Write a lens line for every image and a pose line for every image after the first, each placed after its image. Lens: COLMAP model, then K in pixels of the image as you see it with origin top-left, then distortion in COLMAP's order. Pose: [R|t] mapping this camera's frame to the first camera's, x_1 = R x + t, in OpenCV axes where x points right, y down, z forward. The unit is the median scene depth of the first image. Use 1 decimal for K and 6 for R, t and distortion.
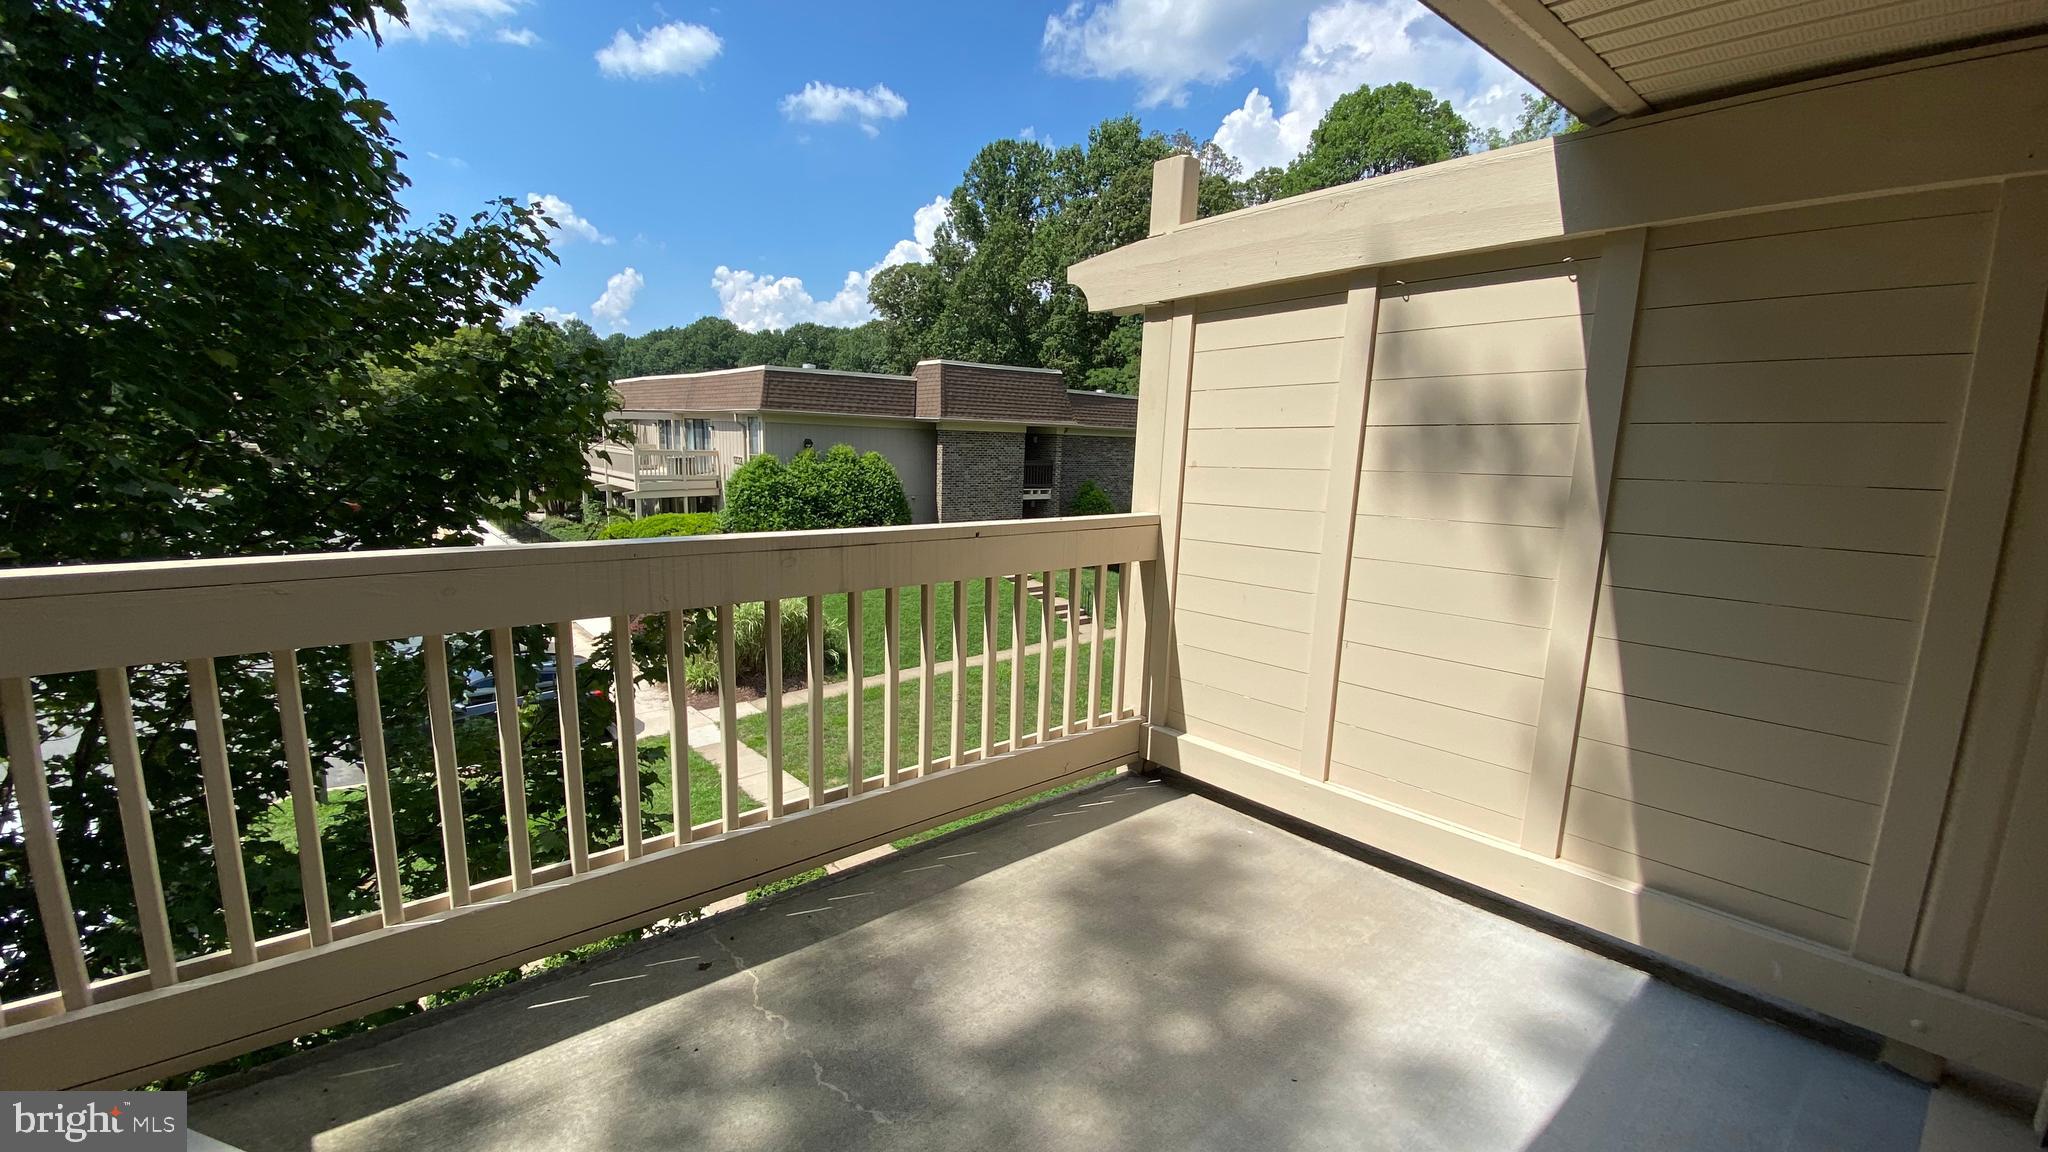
lens RADIAL K [[835.9, 0, 1013.9], [0, 835.9, 575.1], [0, 0, 1]] dist [0.036883, -0.029196]
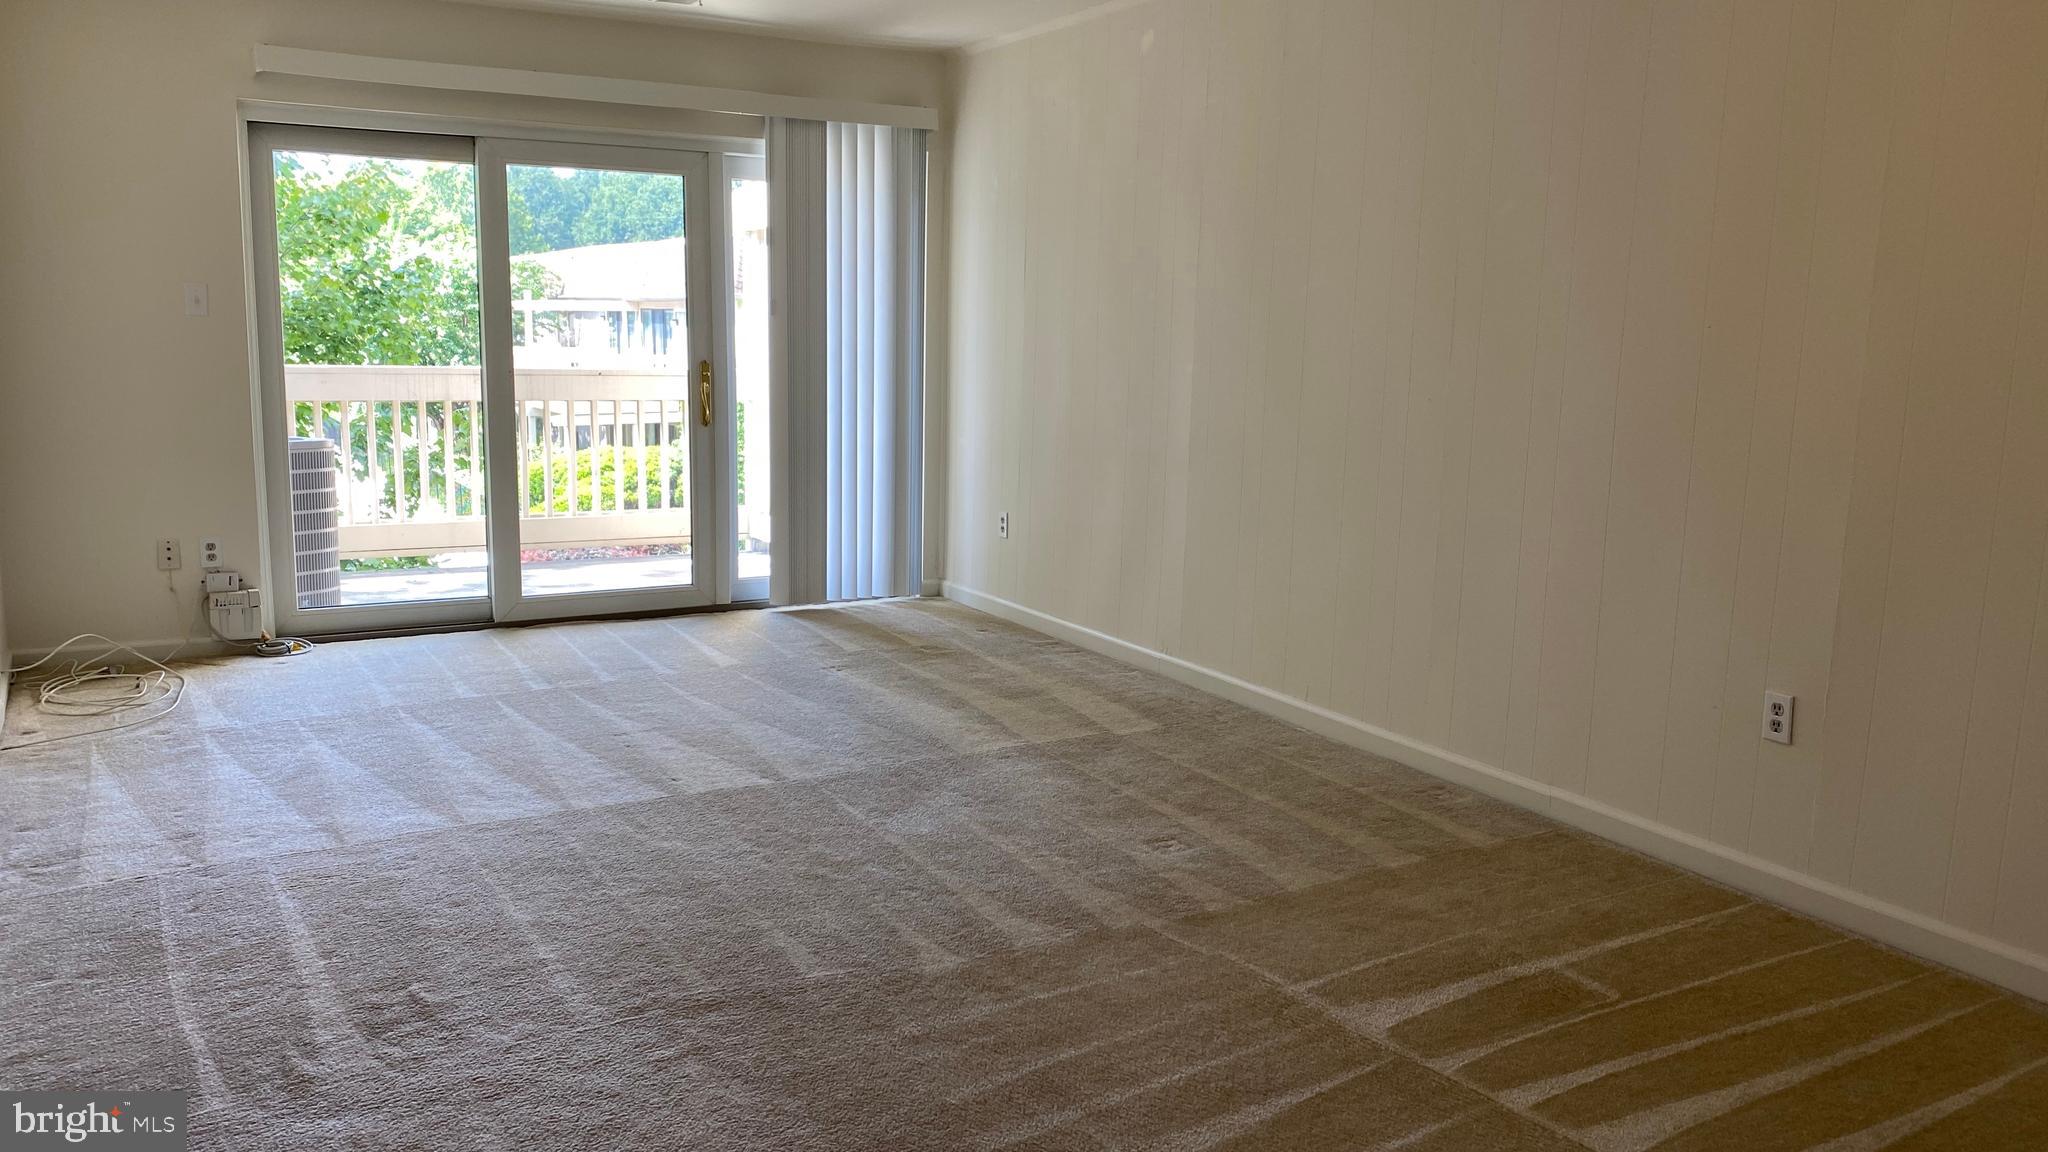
lens RADIAL K [[1582.6, 0, 1029.7], [0, 1582.6, 571.8], [0, 0, 1]] dist [-0.001150, -0.007621]
pose [[0.984532, 0.022952, -0.173697, 1.496537], [-0.026200, 0.999522, -0.016429, 0.415457], [0.173237, 0.020726, 0.984662, -2.168108]]
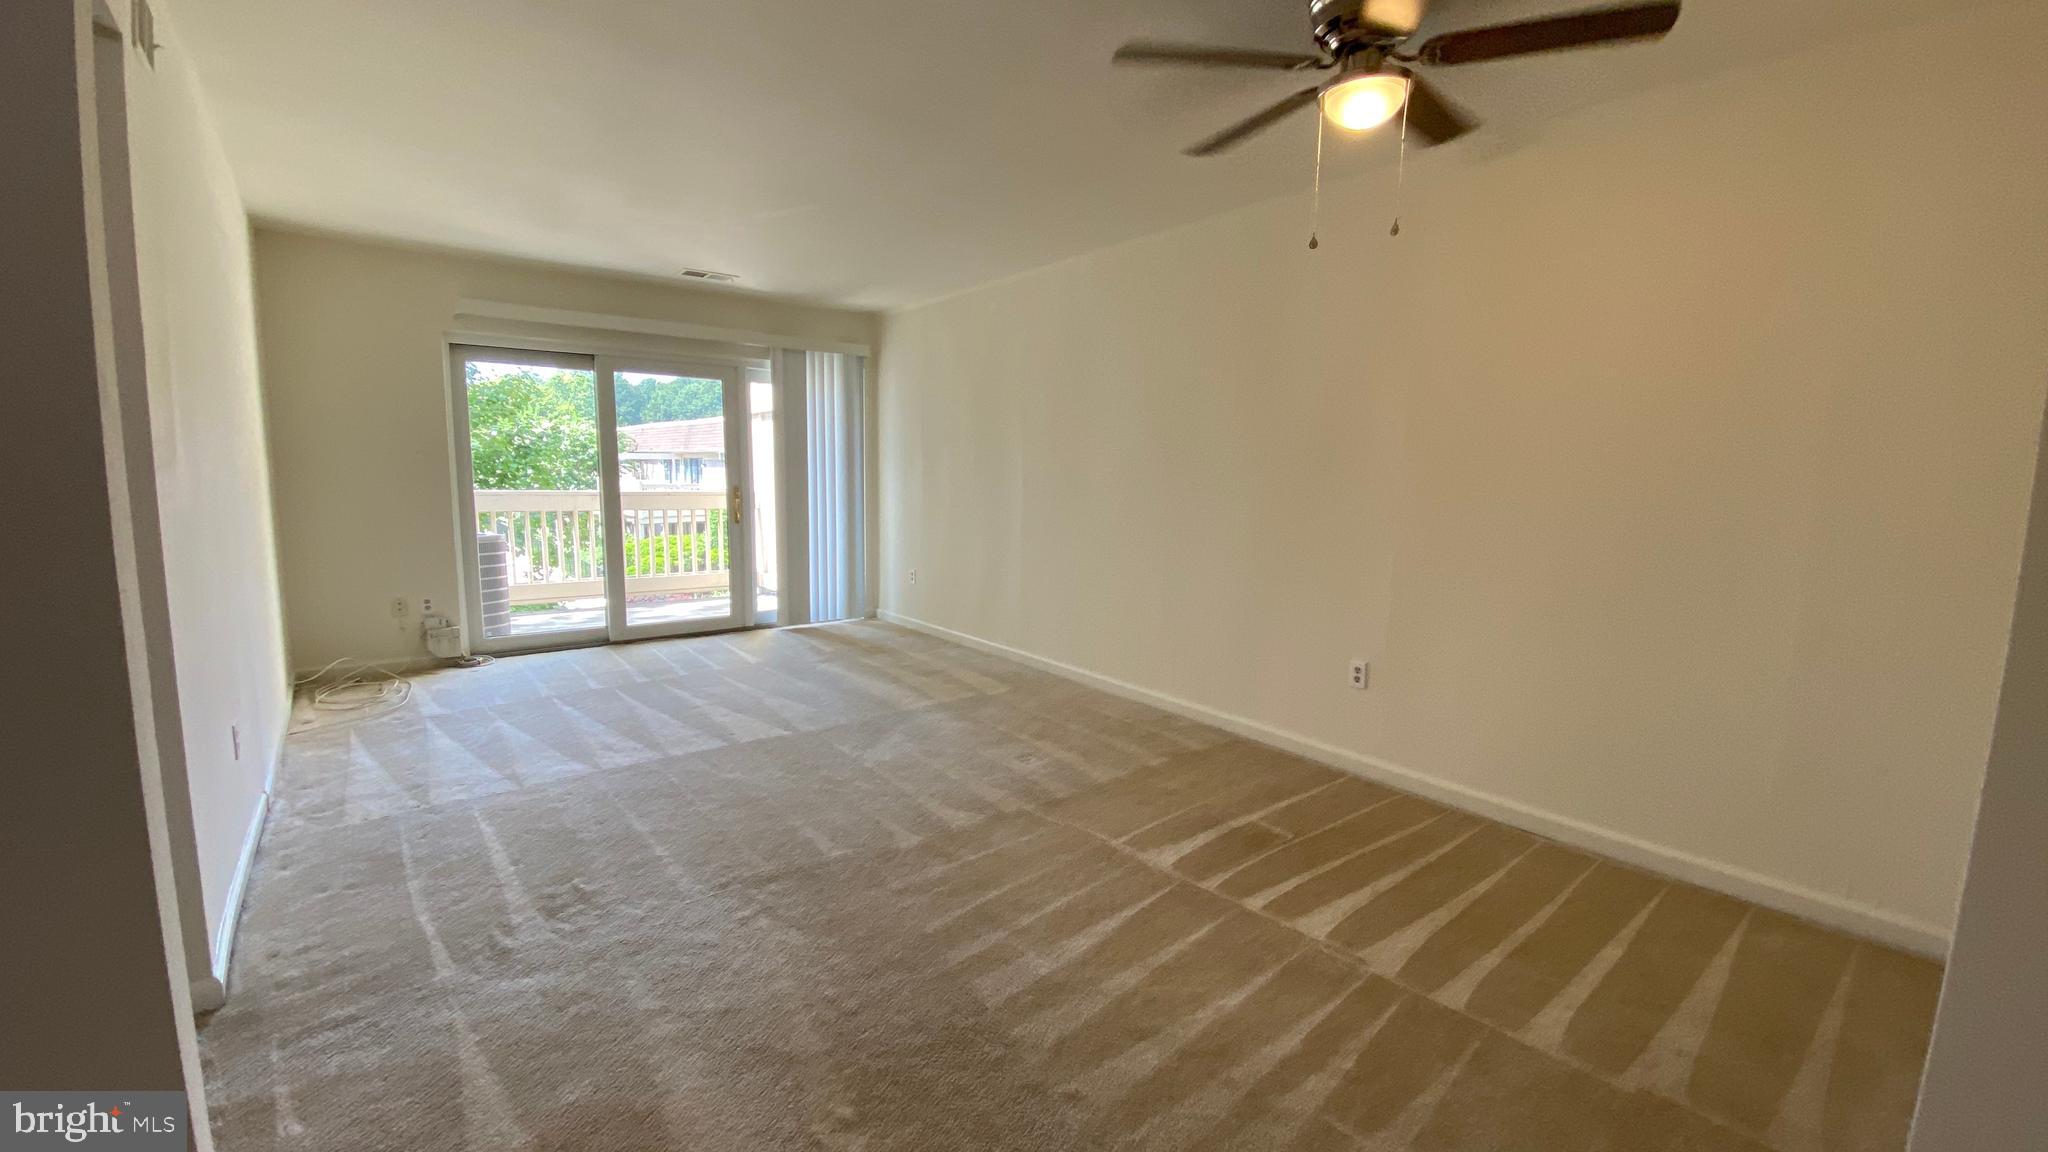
lens RADIAL K [[836.7, 0, 1026.6], [0, 836.7, 577.8], [0, 0, 1]] dist [0.028635, -0.043438]
pose [[0.999621, -0.002790, -0.027398, 1.422243], [0.001653, 0.999140, -0.041443, 0.404512], [0.027490, 0.041382, 0.998765, -2.087522]]
